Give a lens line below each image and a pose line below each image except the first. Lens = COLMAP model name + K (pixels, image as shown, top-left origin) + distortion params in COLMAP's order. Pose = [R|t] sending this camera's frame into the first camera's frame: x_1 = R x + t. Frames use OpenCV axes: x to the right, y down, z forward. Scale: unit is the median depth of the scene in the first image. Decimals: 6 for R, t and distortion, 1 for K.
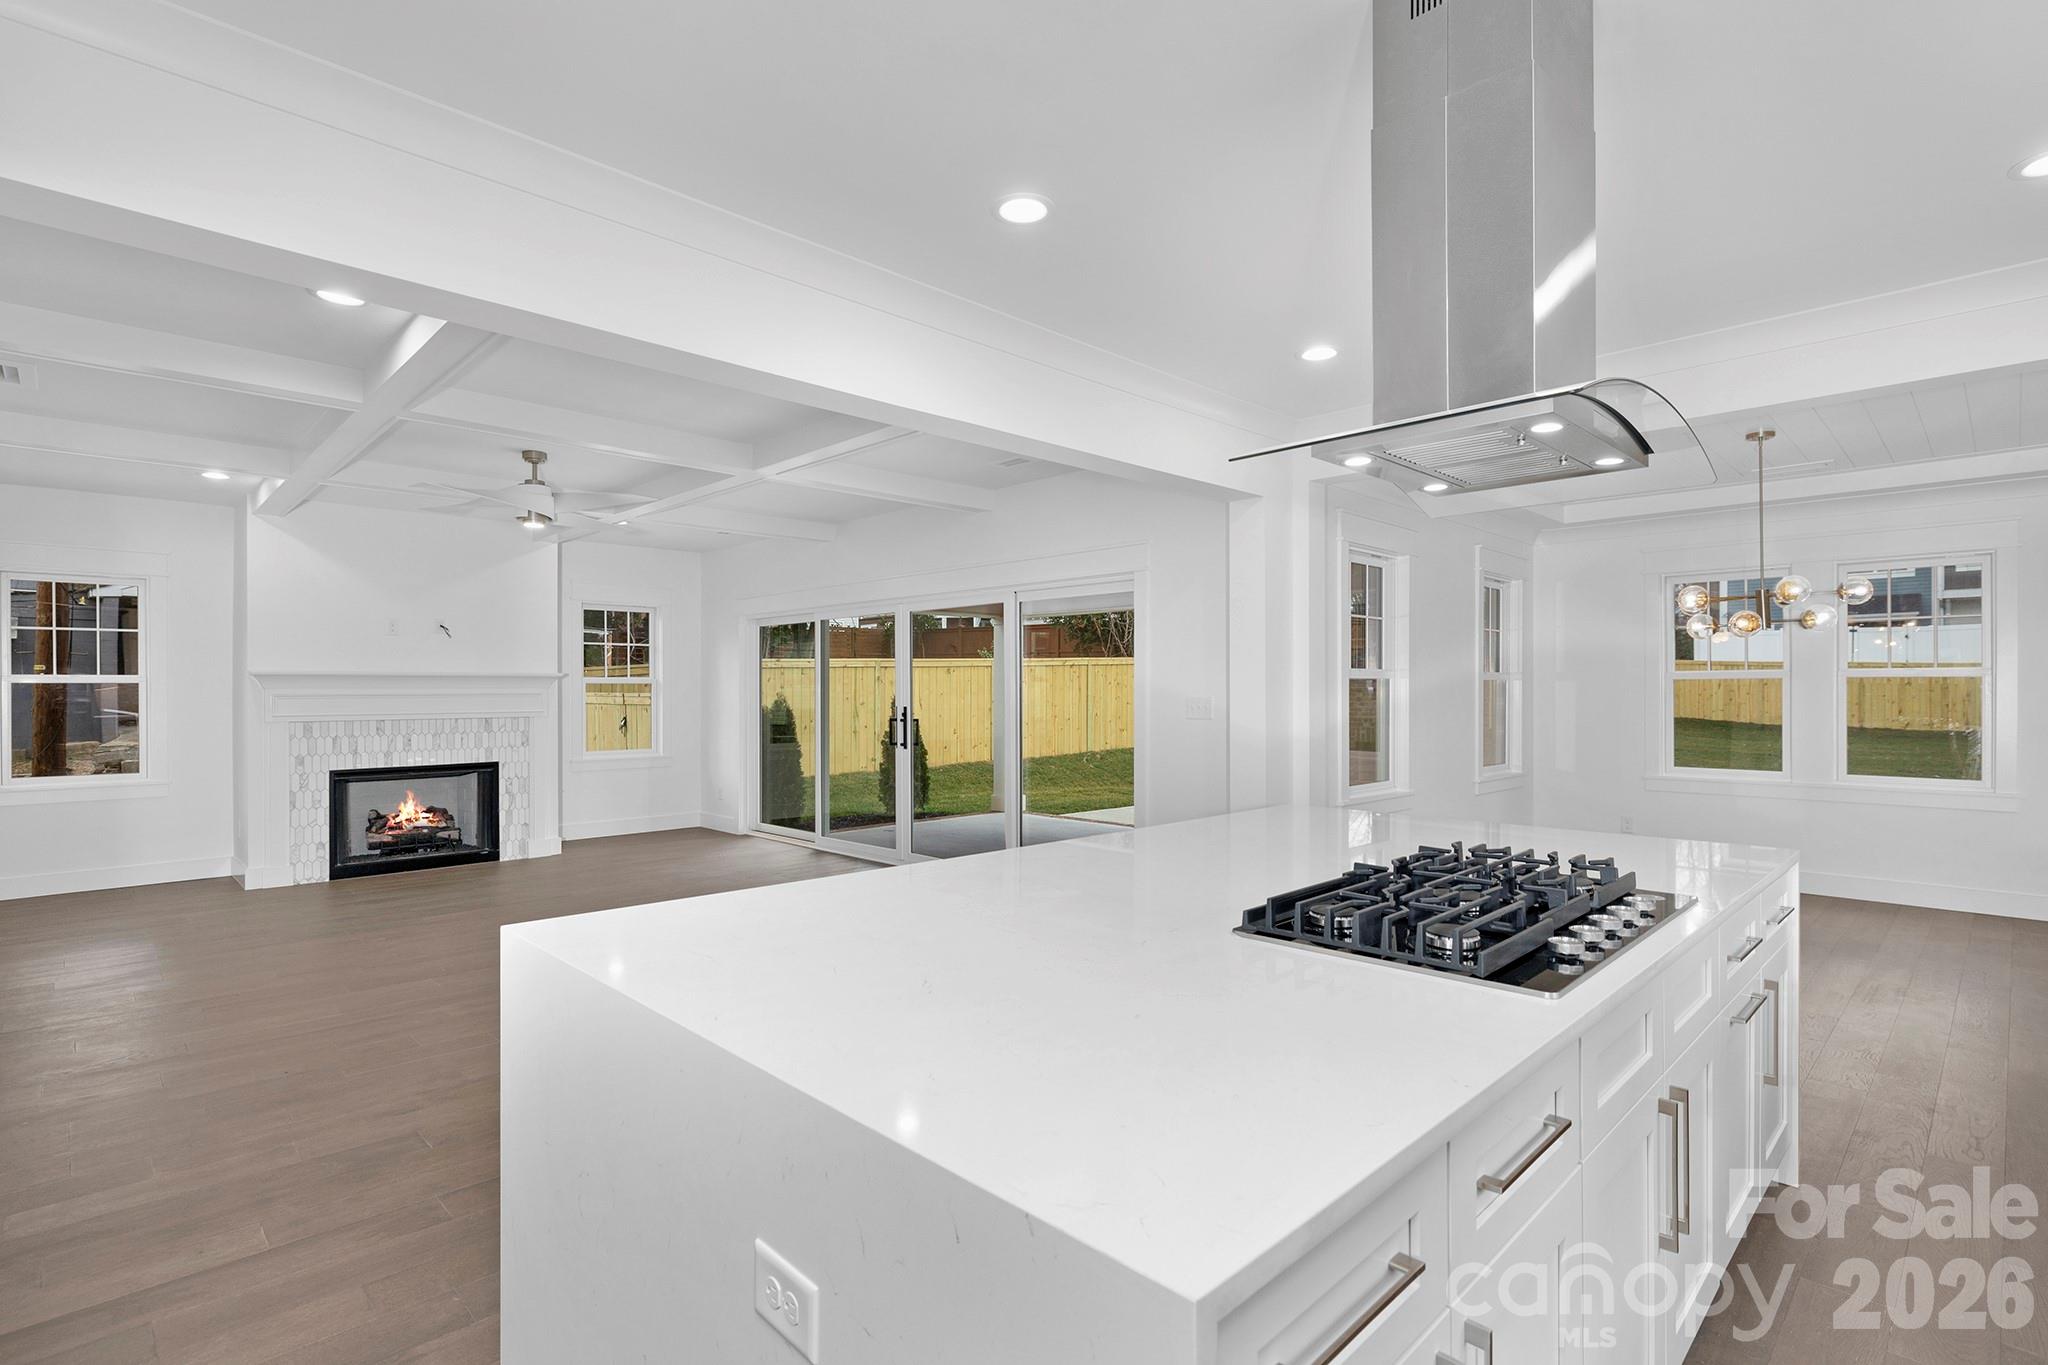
lens RADIAL K [[978.4, 0, 1024.0], [0, 978.4, 682.5], [0, 0, 1]] dist [-0.001088, 0.000218]
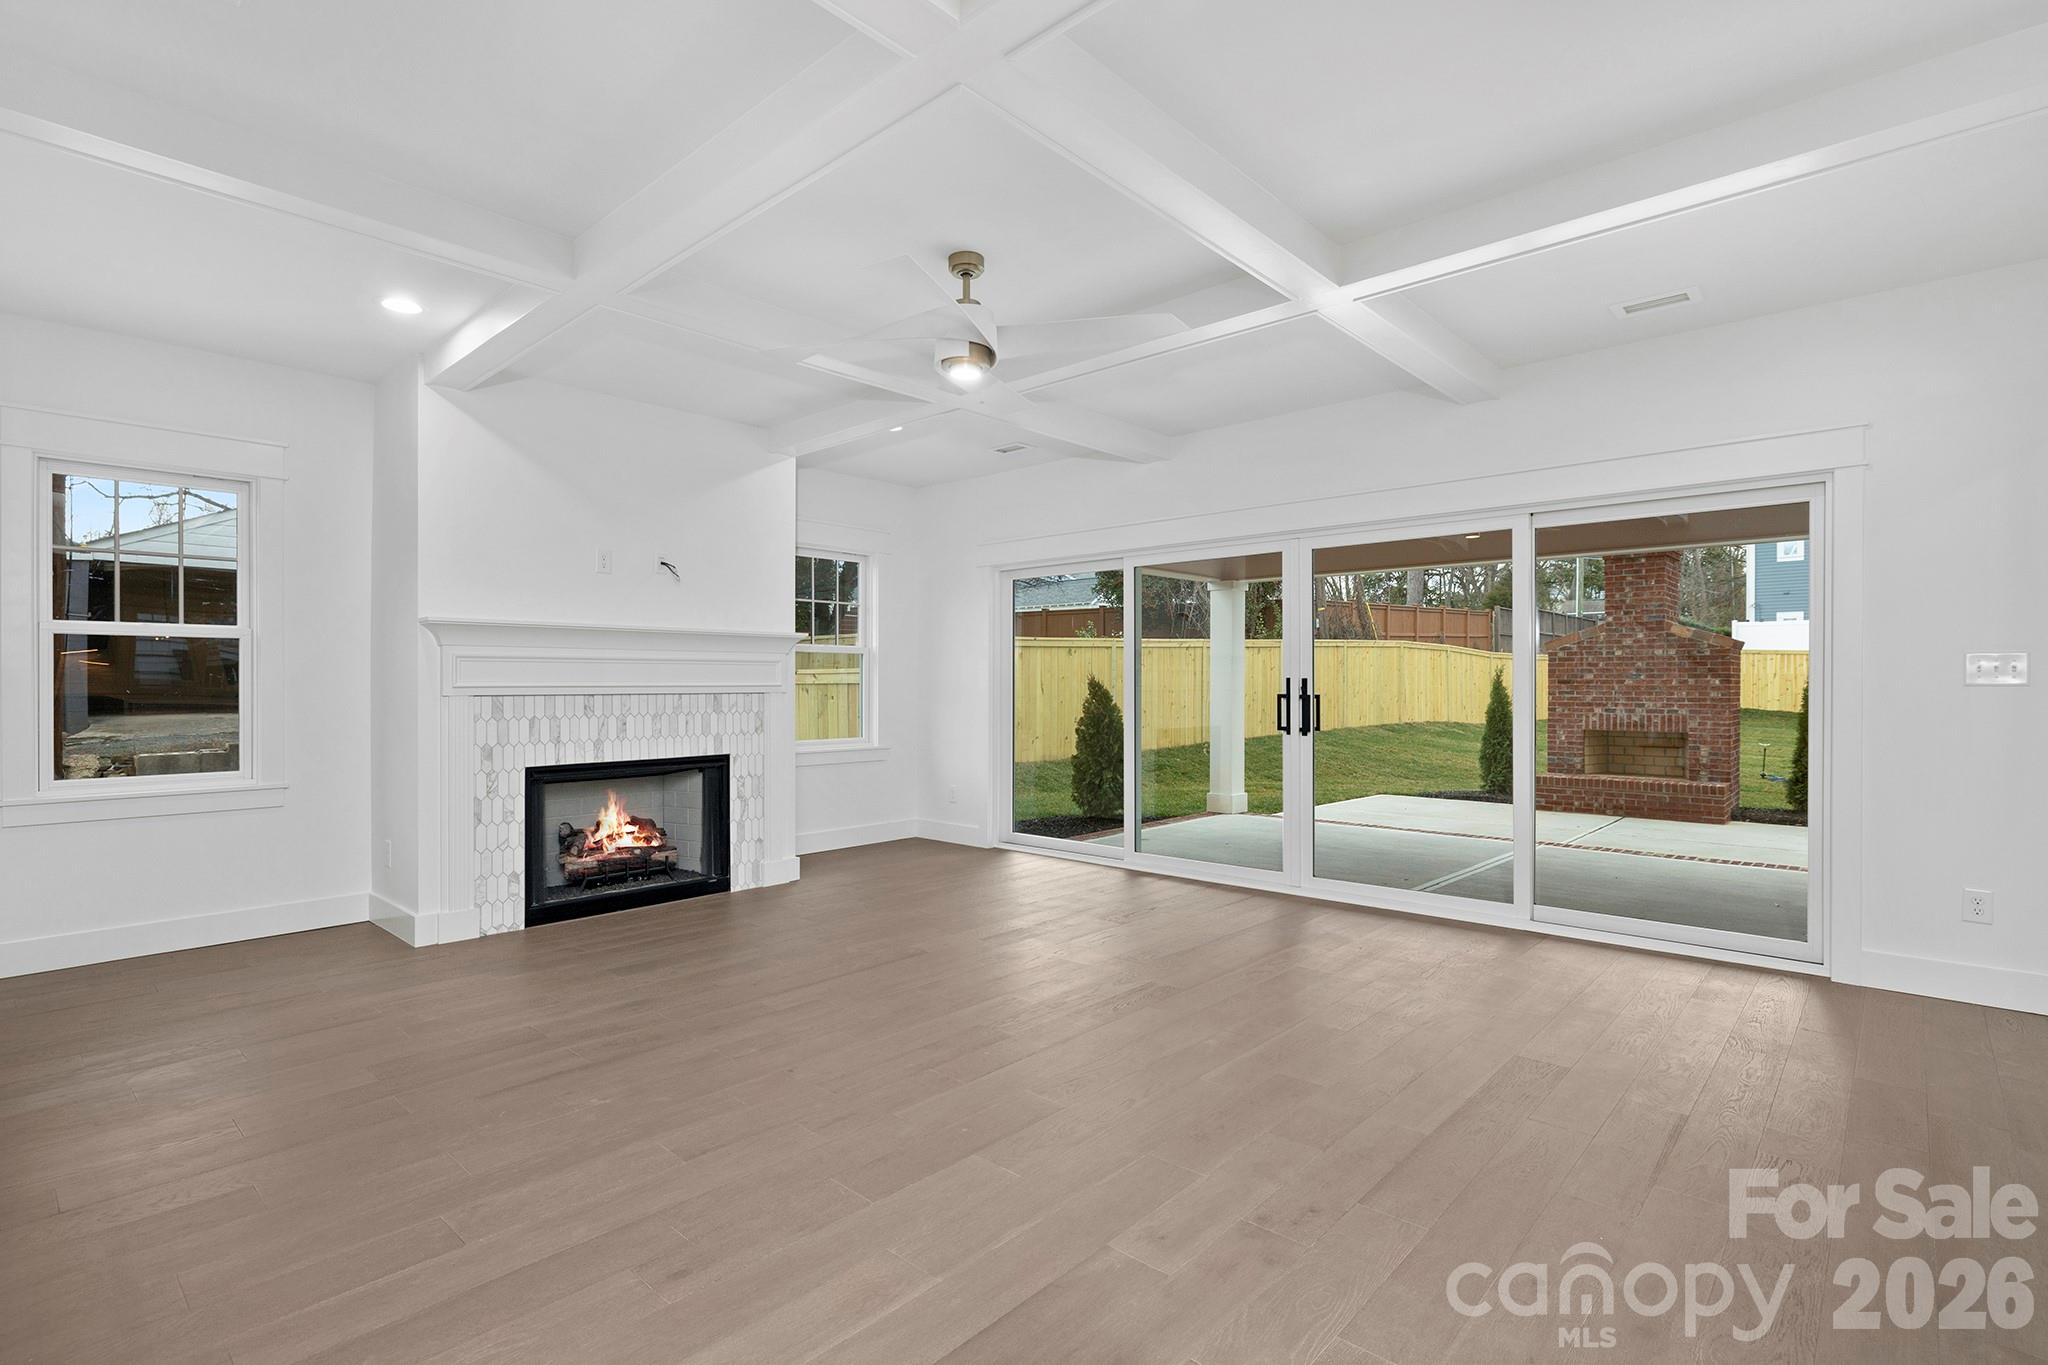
lens RADIAL K [[978.4, 0, 1024.0], [0, 978.4, 682.5], [0, 0, 1]] dist [-0.001088, 0.000218]
pose [[0.998622, 0.001294, 0.052455, -0.367852], [-0.001627, 0.999979, 0.006308, 0.023819], [-0.052445, -0.006385, 0.998603, 0.276967]]
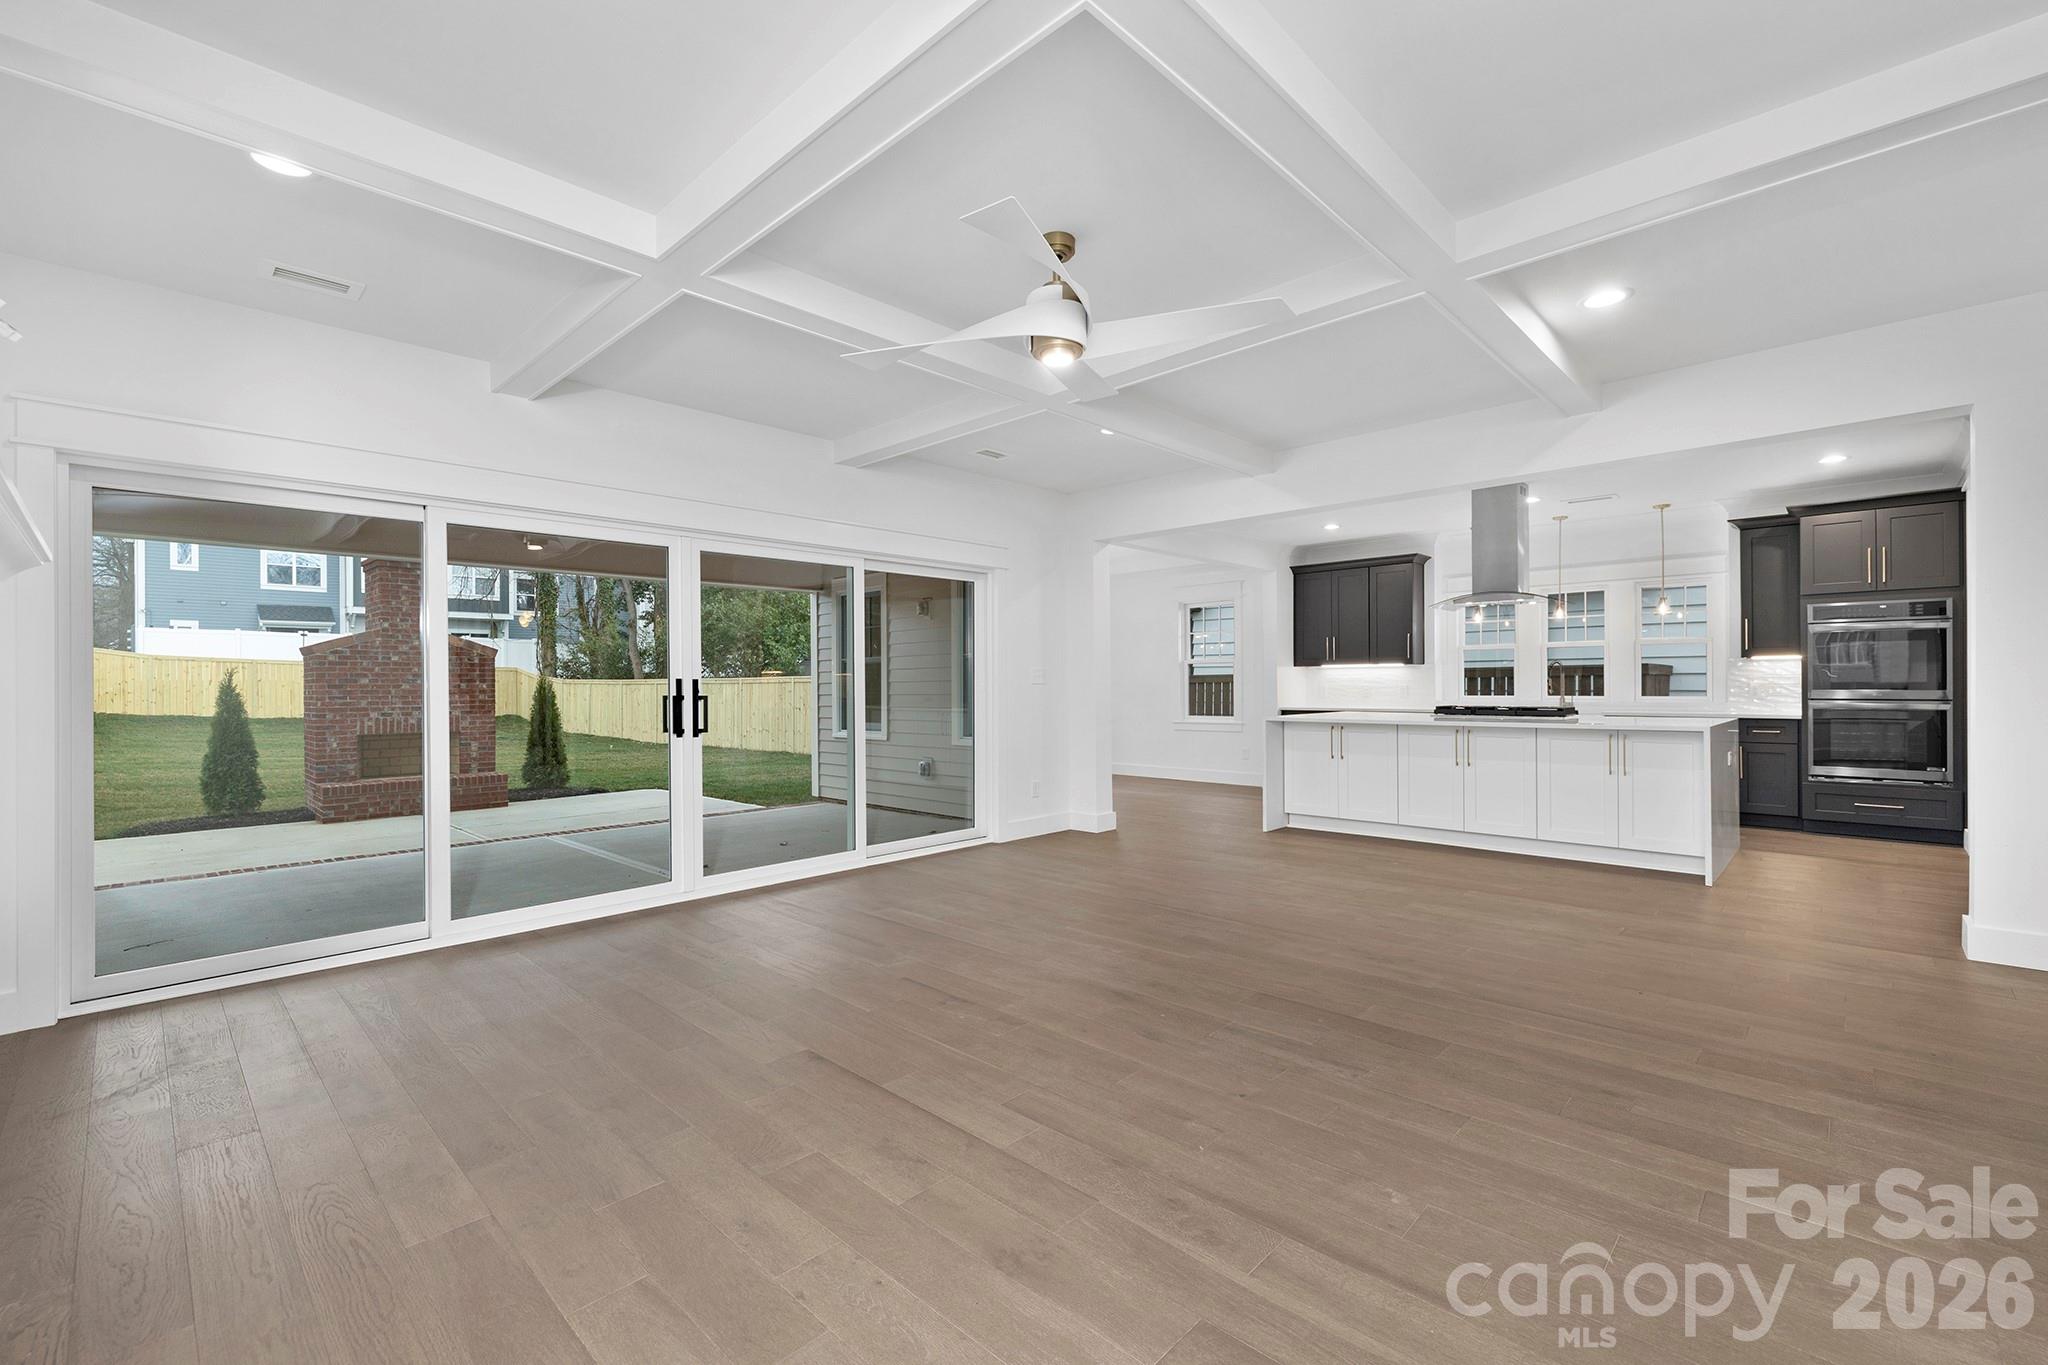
lens RADIAL K [[865.8, 0, 1016.1], [0, 865.8, 682.6], [0, 0, 1]] dist [0.001428, -0.000025]
pose [[-0.018062, 0.002477, 0.999834, -0.767059], [0.001470, 0.999996, -0.002451, 0.029526], [-0.999836, 0.001426, -0.018066, 0.769523]]
